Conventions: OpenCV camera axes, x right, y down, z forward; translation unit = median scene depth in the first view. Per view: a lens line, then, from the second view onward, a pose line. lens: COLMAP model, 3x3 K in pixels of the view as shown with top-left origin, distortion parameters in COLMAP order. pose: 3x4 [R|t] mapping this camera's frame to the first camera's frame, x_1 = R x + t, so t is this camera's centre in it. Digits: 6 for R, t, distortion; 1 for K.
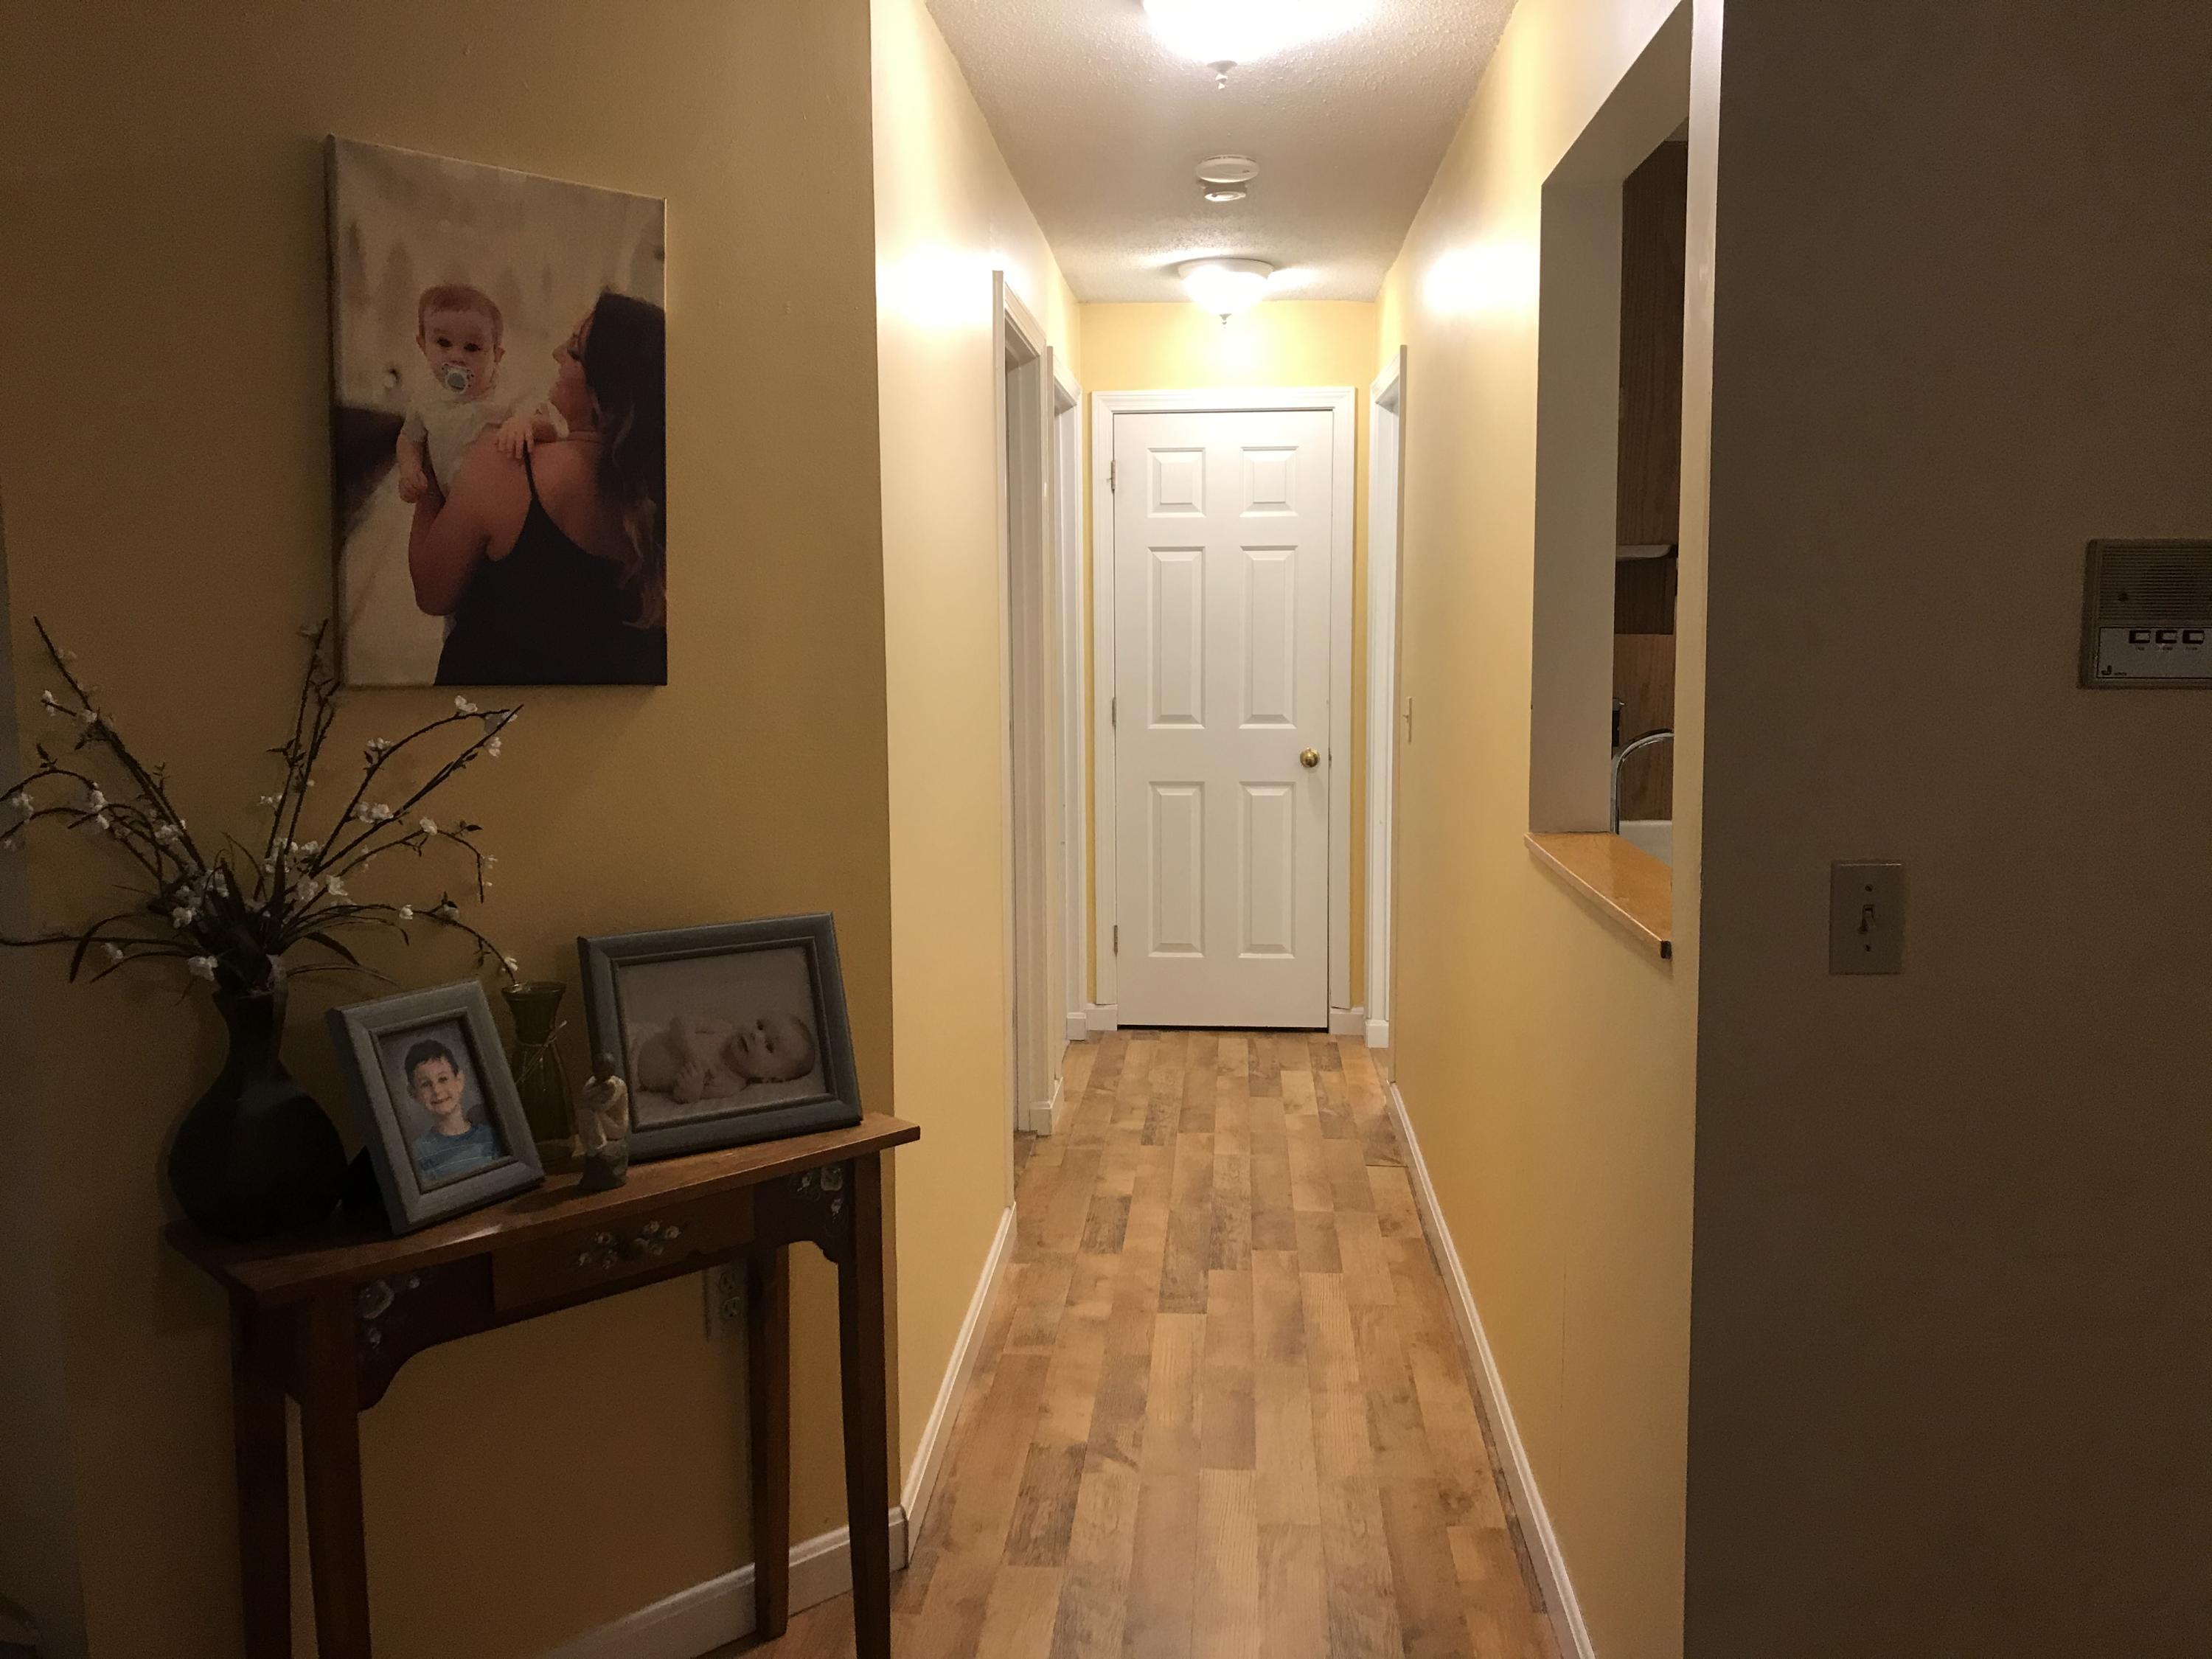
lens RADIAL K [[1808.9, 0, 1084.9], [0, 1808.9, 783.6], [0, 0, 1]] dist [0.023879, -0.009765]
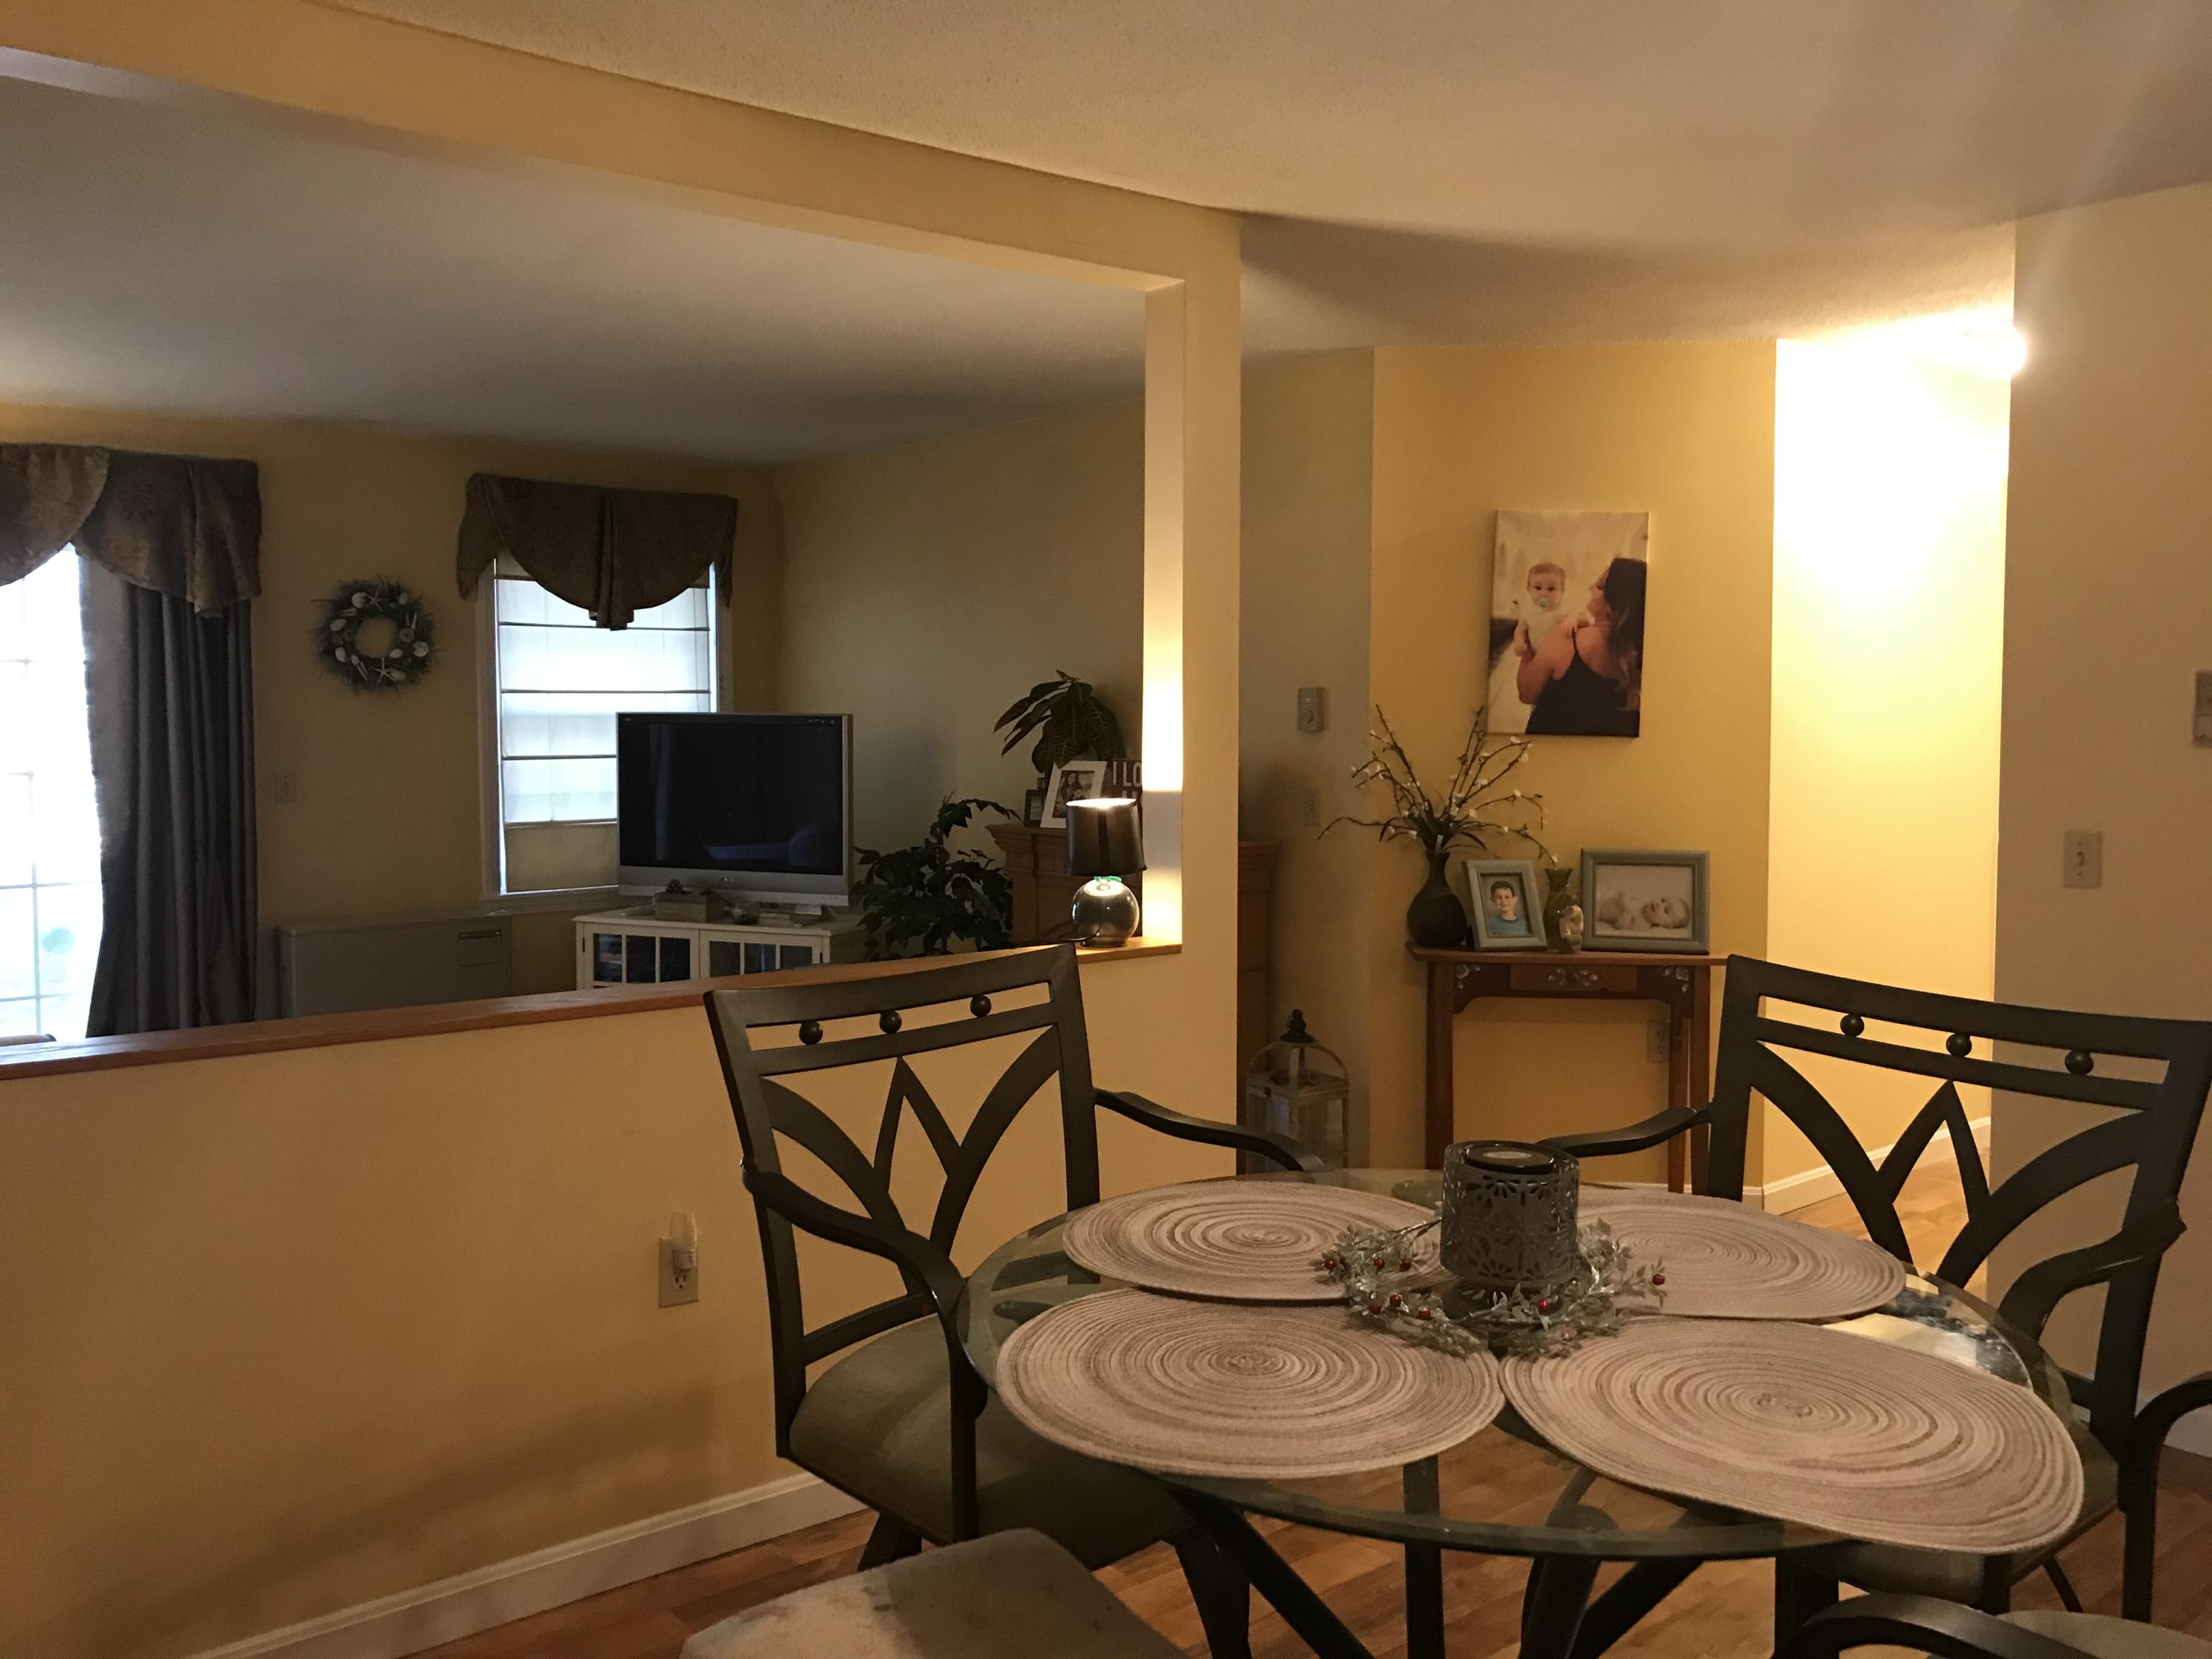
lens RADIAL K [[1808.9, 0, 1105.3], [0, 1808.9, 826.0], [0, 0, 1]] dist [0.023879, -0.009765]
pose [[0.683208, 0.055887, -0.728082, 0.976274], [-0.076007, 0.997094, 0.005214, 0.093032], [0.726257, 0.051777, 0.685471, -0.985690]]
